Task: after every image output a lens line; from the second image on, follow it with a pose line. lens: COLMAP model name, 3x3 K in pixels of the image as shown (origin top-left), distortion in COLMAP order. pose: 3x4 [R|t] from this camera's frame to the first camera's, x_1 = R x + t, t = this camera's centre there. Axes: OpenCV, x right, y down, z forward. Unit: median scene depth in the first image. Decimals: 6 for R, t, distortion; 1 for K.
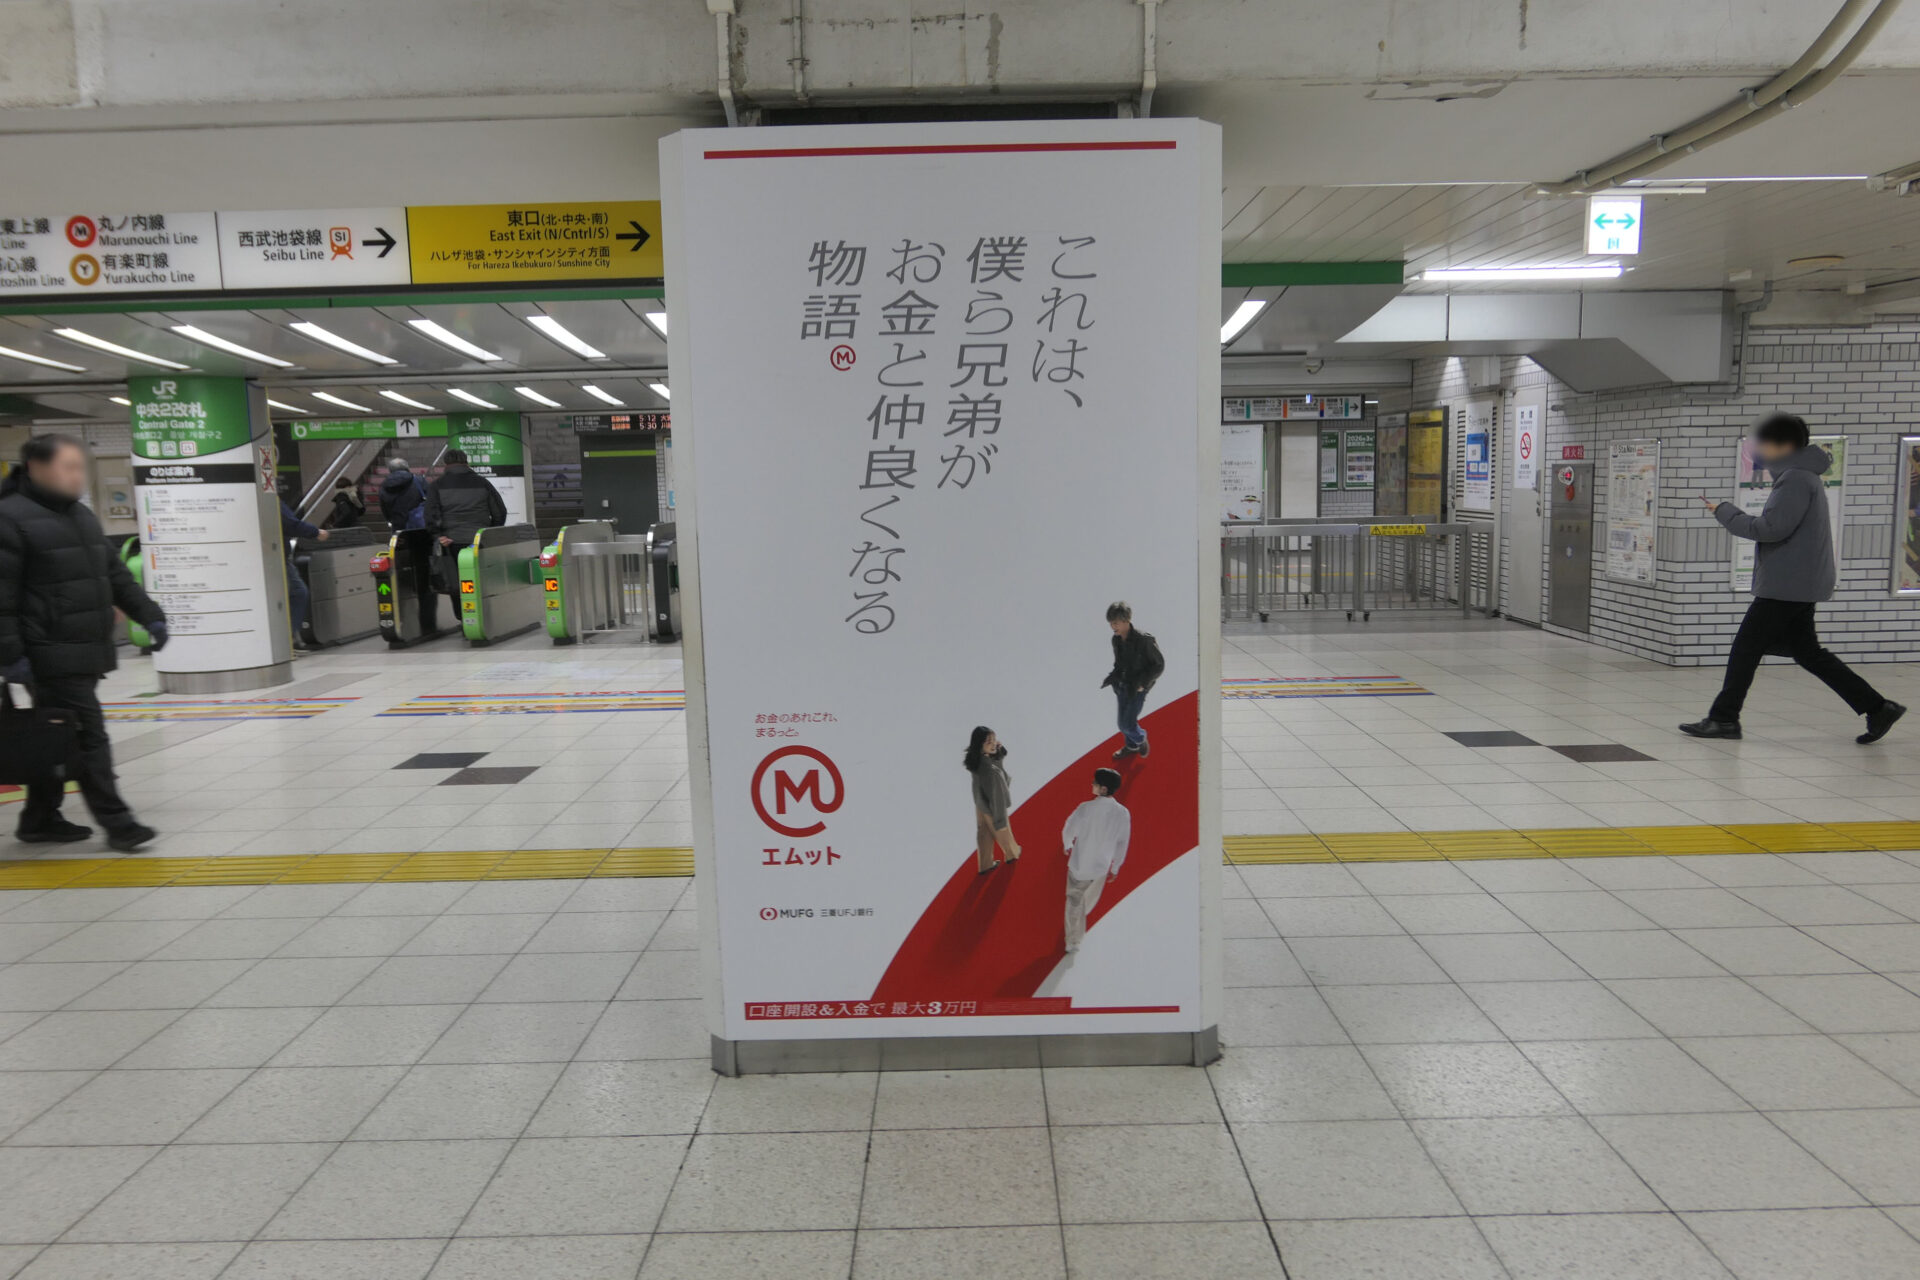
lens RADIAL K [[1401.4, 0, 1120.4], [0, 1401.4, 669.6], [0, 0, 1]] dist [0.003069, -0.000500]
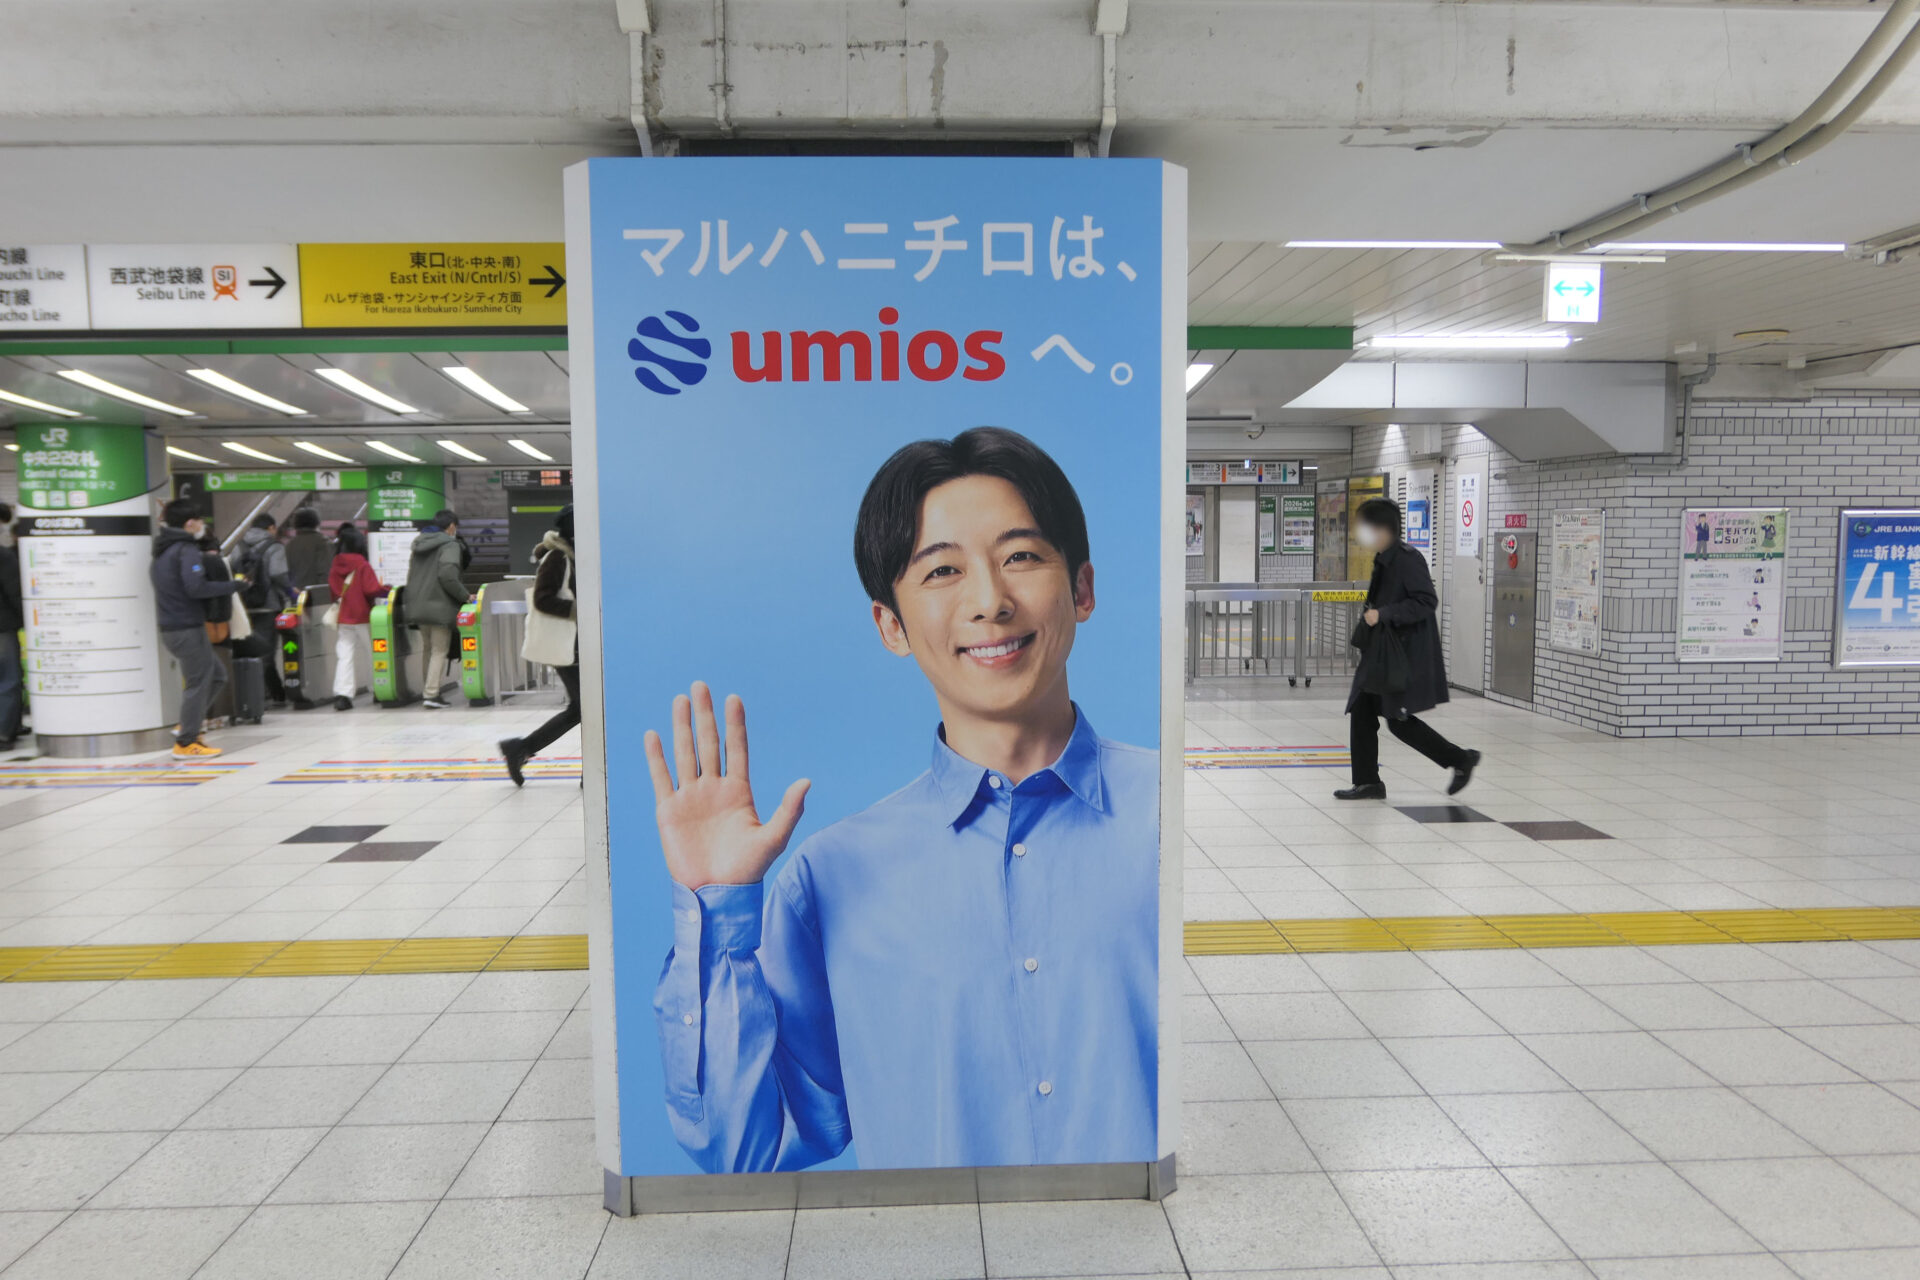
lens RADIAL K [[1379.7, 0, 1118.4], [0, 1379.7, 663.2], [0, 0, 1]] dist [0.003850, 0.000523]
pose [[0.998934, 0.007634, 0.045534, -0.007212], [-0.005557, 0.998946, -0.045564, -0.014928], [-0.045834, 0.045262, 0.997923, 0.074450]]
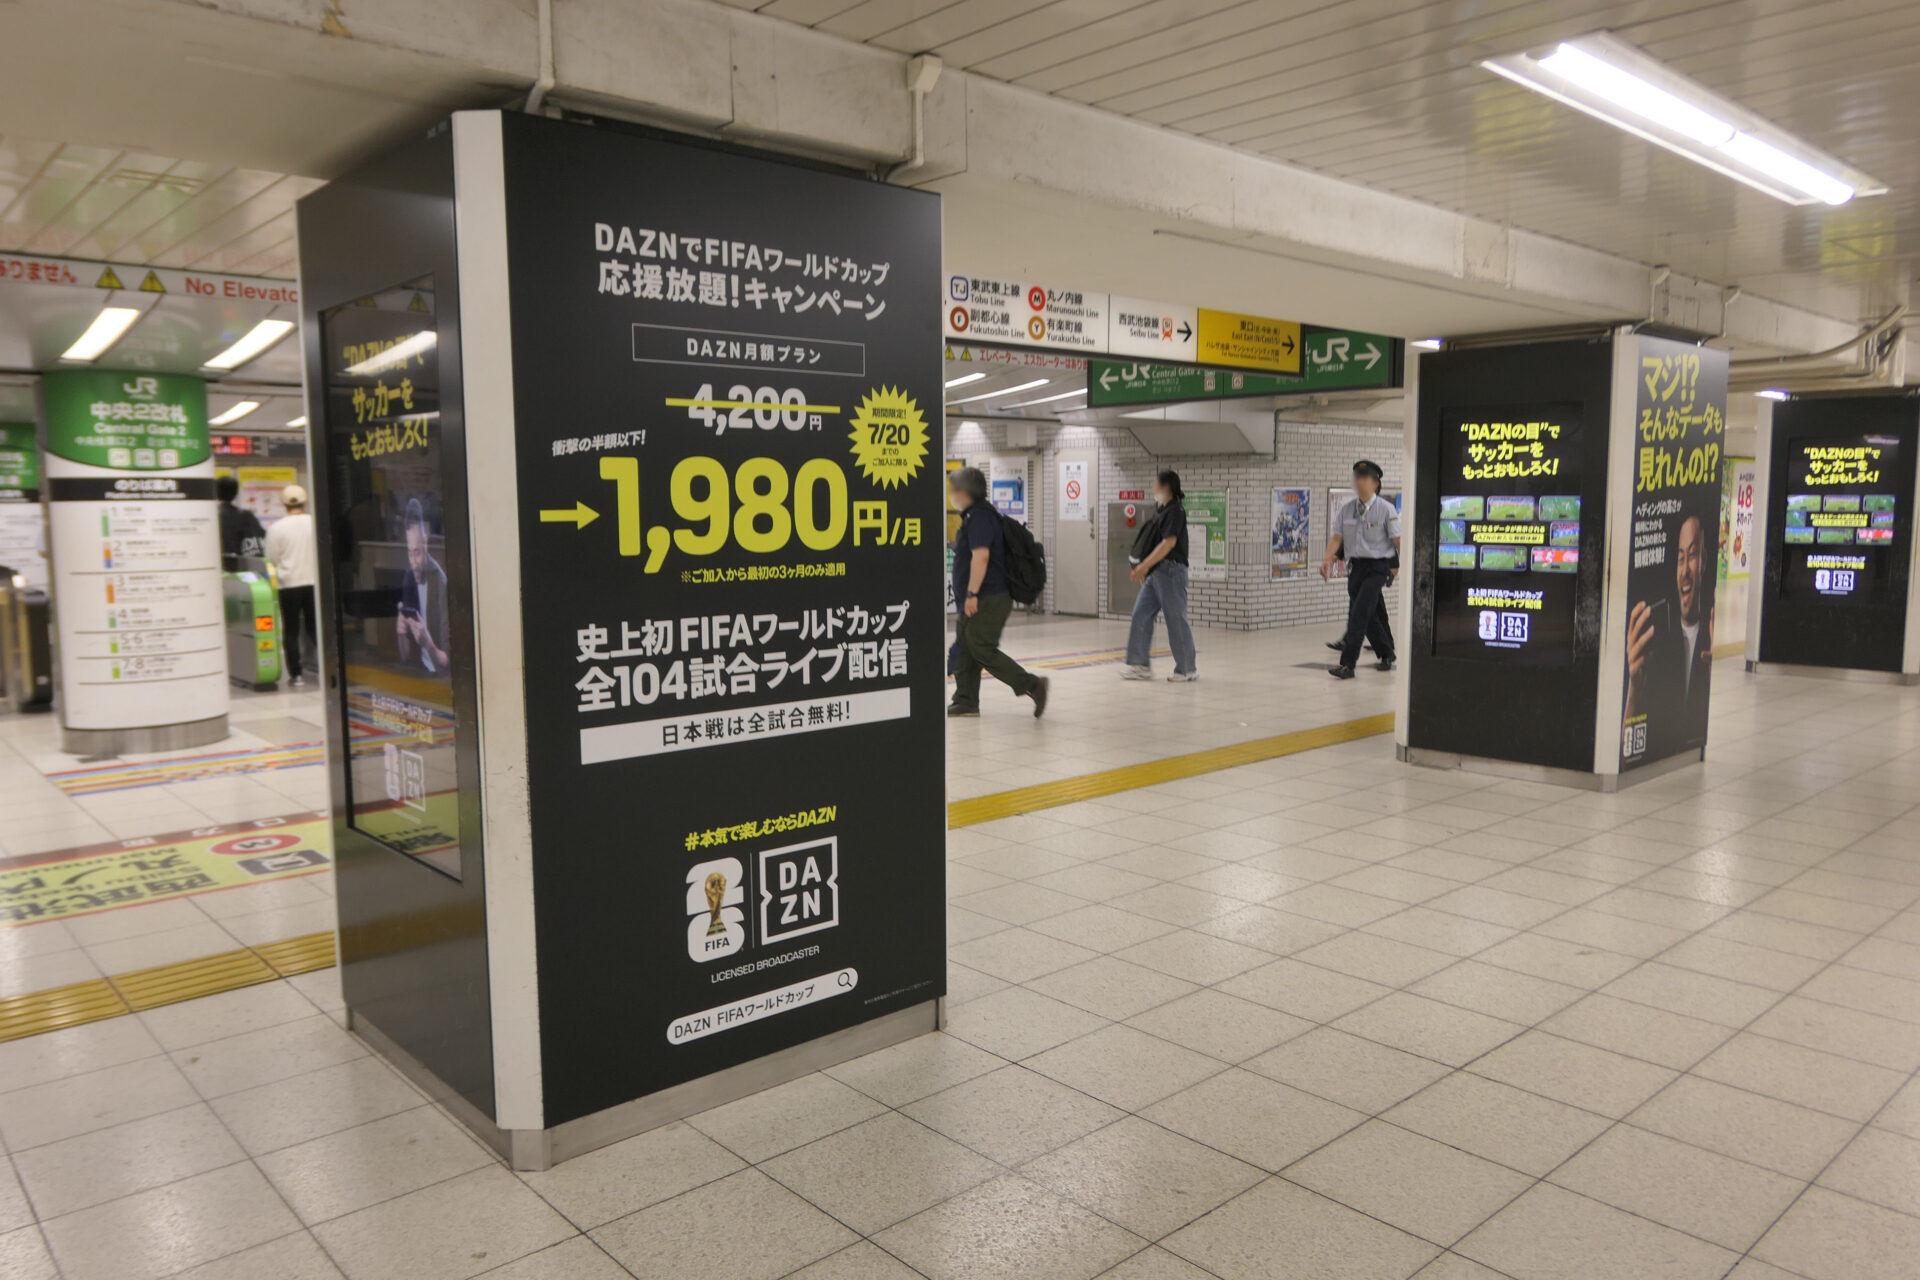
lens RADIAL K [[1355.9, 0, 964.4], [0, 1355.9, 638.6], [0, 0, 1]] dist [-0.010354, 0.004674]
pose [[0.719104, -0.053373, 0.692849, -1.644903], [0.090313, 0.995768, -0.017027, 0.013714], [-0.689008, 0.074817, 0.720881, 0.170181]]
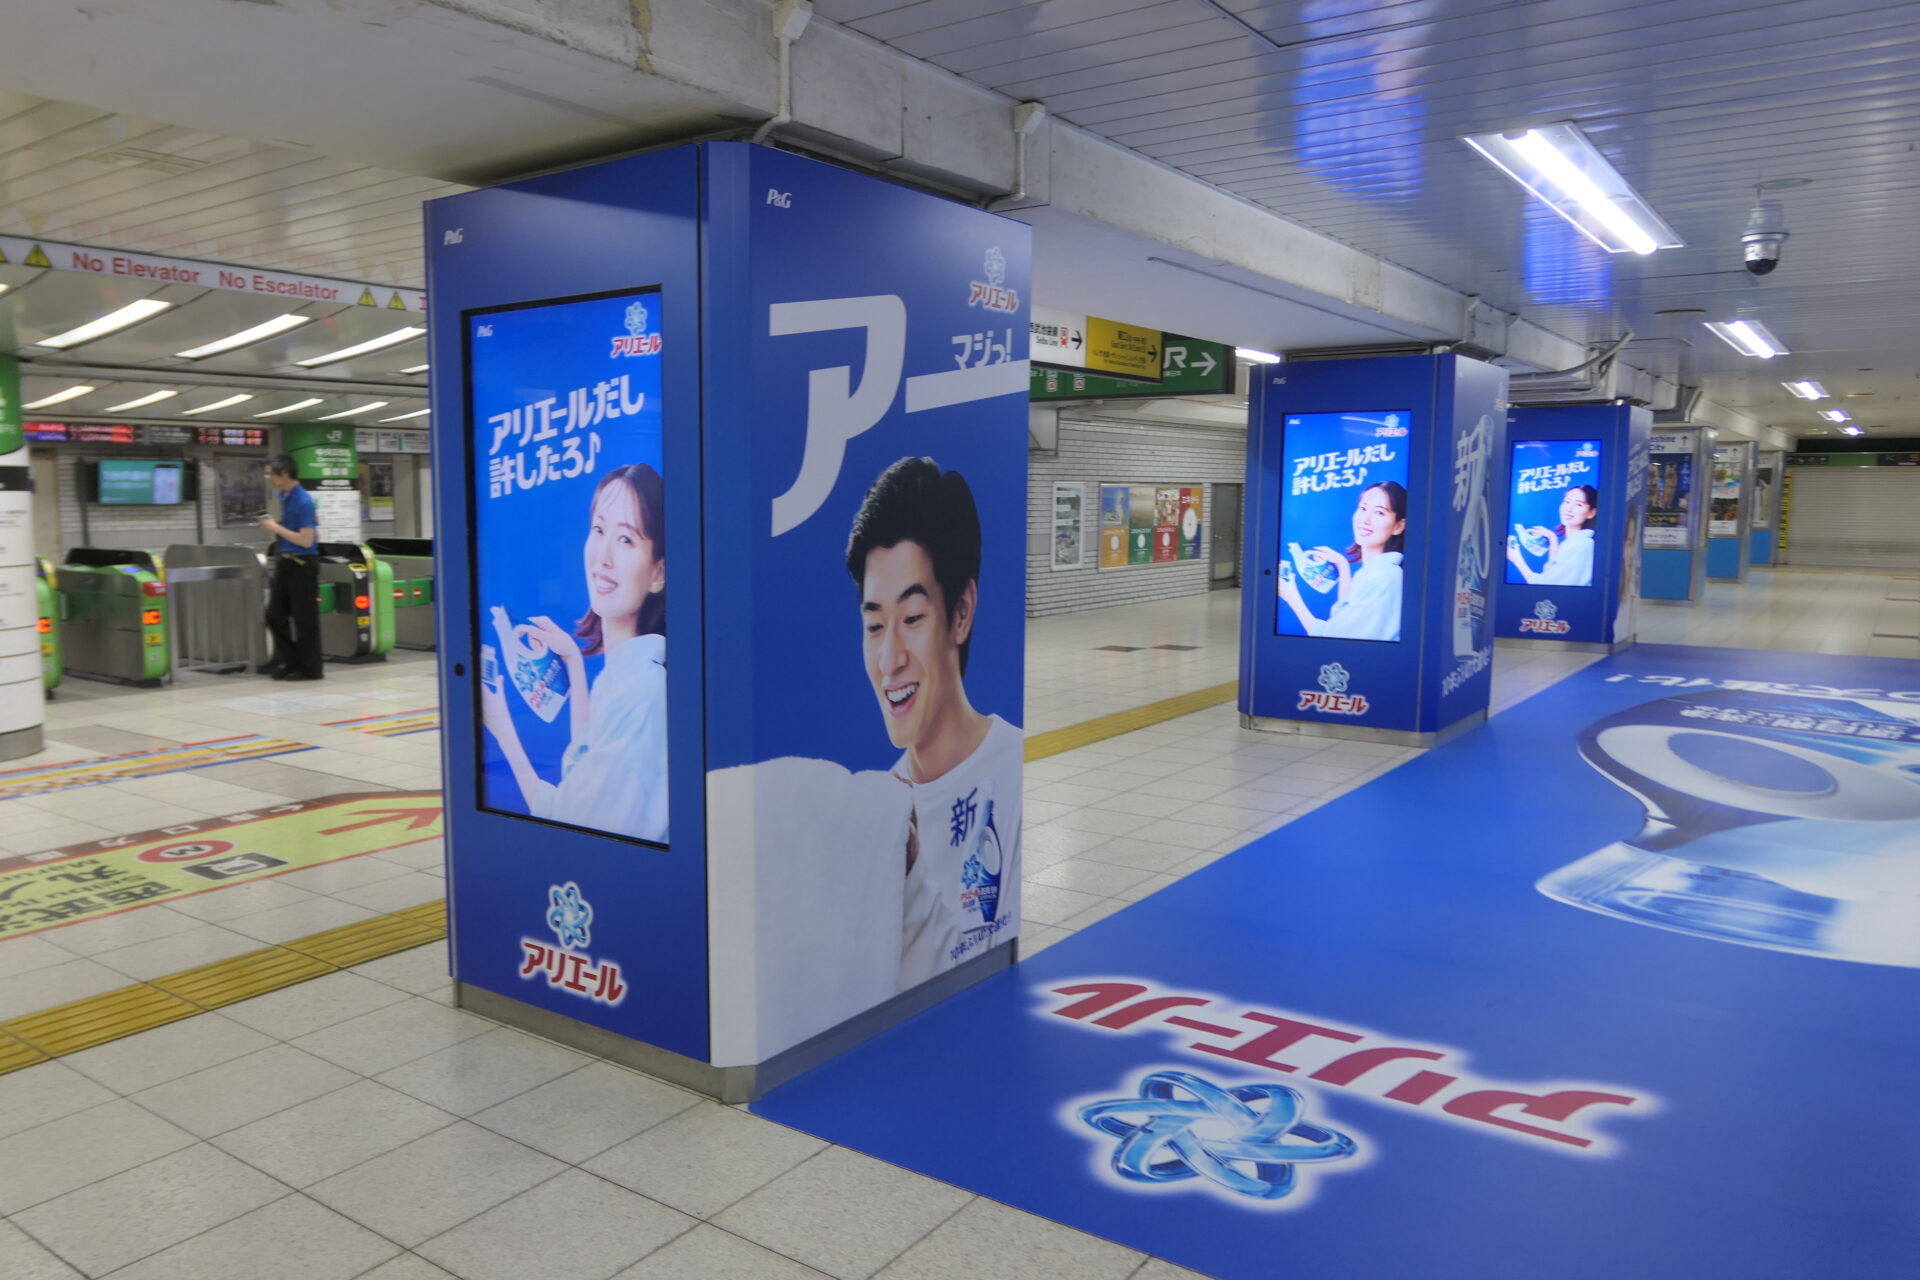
lens RADIAL K [[1355.9, 0, 964.4], [0, 1355.9, 638.6], [0, 0, 1]] dist [-0.010354, 0.004674]
pose [[0.552331, -0.069637, 0.830711, -1.853552], [0.109530, 0.993928, 0.010494, -0.000144], [-0.826398, 0.085192, 0.556605, 0.279110]]
